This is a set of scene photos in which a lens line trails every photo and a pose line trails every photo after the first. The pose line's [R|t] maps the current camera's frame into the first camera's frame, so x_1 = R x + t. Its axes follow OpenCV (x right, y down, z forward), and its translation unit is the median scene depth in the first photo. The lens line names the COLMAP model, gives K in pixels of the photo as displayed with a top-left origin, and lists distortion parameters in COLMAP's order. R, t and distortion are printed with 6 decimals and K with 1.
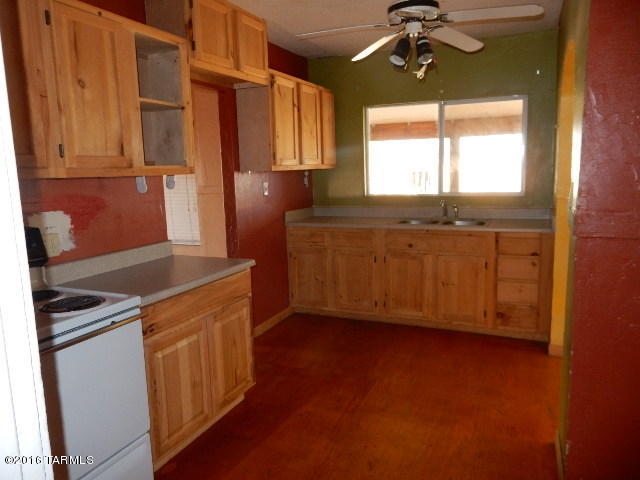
lens RADIAL K [[467.1, 0, 320.7], [0, 467.1, 238.3], [0, 0, 1]] dist [0.012488, 0.003235]
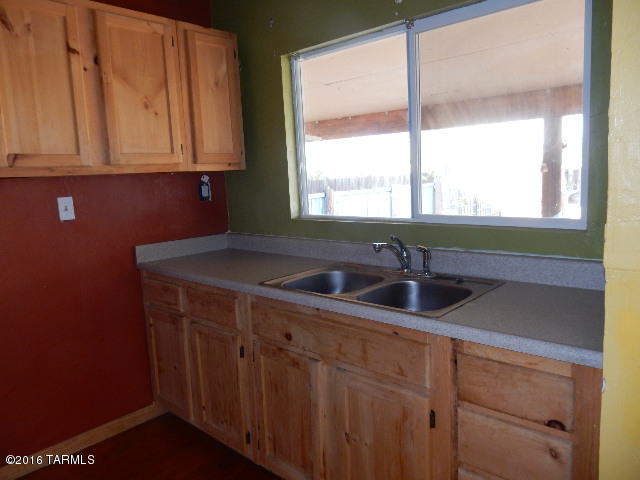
lens RADIAL K [[467.1, 0, 320.2], [0, 467.1, 242.5], [0, 0, 1]] dist [0.012488, 0.003235]
pose [[0.936203, 0.033753, -0.349836, 0.424131], [-0.028557, 0.999392, 0.020002, -0.096946], [0.350299, -0.008736, 0.936597, 0.654255]]
